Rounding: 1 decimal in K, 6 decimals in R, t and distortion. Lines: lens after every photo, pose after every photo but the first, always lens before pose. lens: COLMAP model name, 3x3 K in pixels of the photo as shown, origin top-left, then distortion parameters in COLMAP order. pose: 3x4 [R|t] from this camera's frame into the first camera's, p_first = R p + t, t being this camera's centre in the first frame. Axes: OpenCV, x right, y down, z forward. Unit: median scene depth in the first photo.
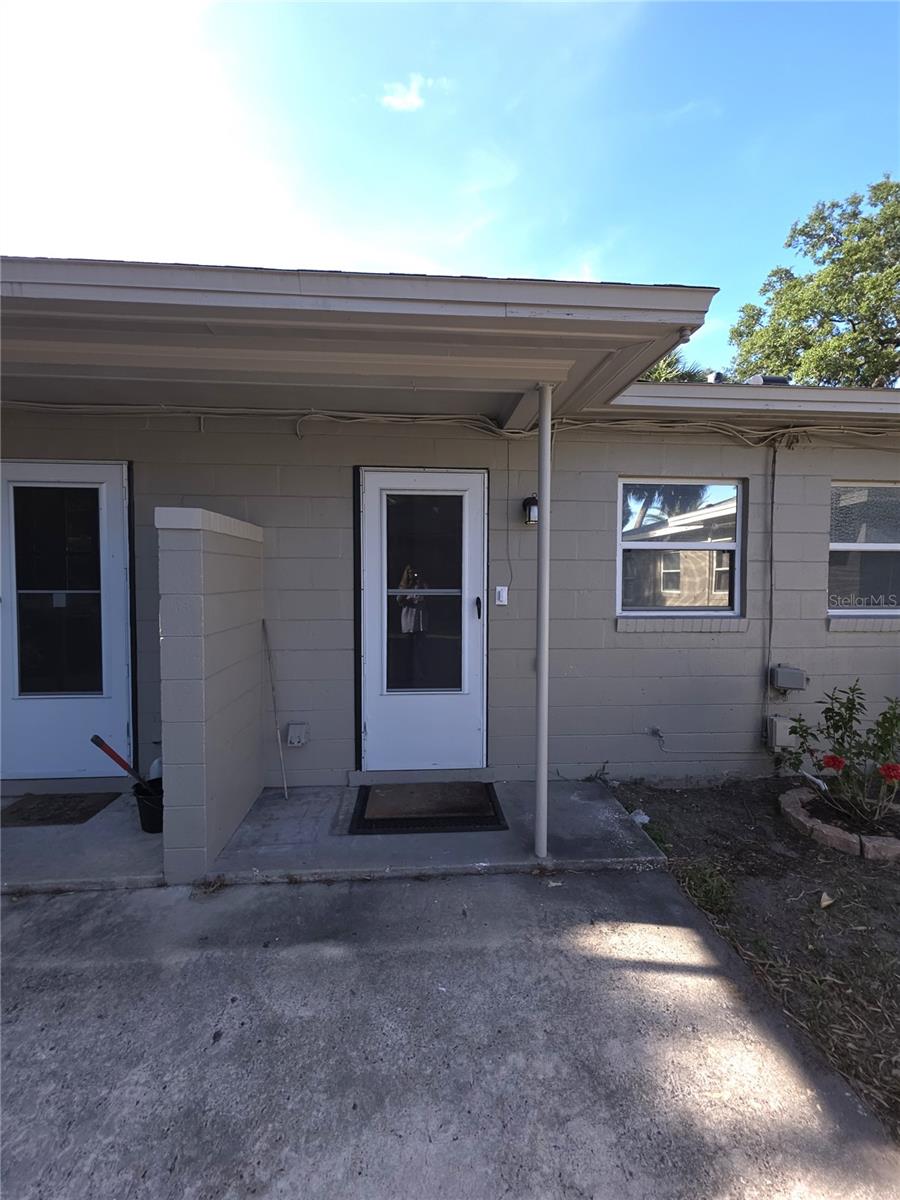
lens RADIAL K [[478.3, 0, 454.5], [0, 478.3, 596.9], [0, 0, 1]] dist [-0.002462, -0.002018]
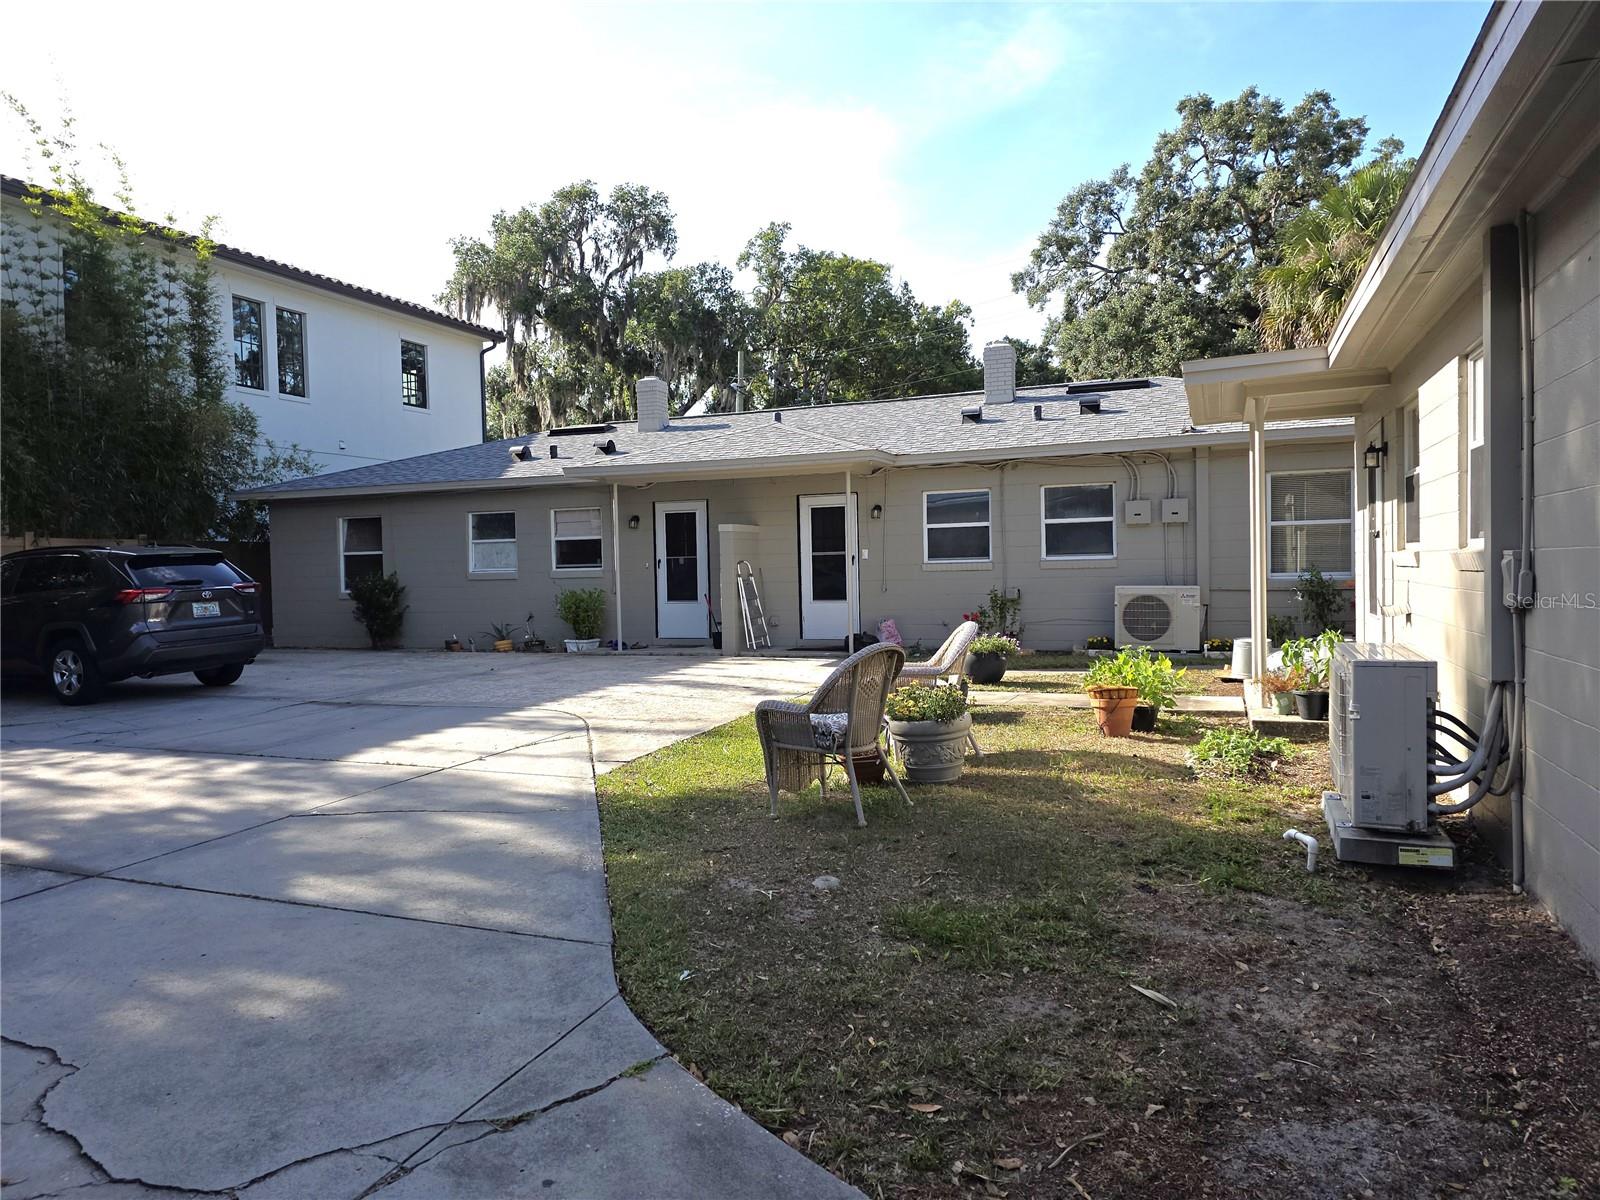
lens RADIAL K [[1076.3, 0, 798.2], [0, 1076.3, 598.6], [0, 0, 1]] dist [0.036319, -0.017507]
pose [[0.894281, -0.009419, -0.447406, 1.905058], [0.011591, 0.999931, 0.002119, 0.174447], [0.447355, -0.007081, 0.894328, -3.235905]]
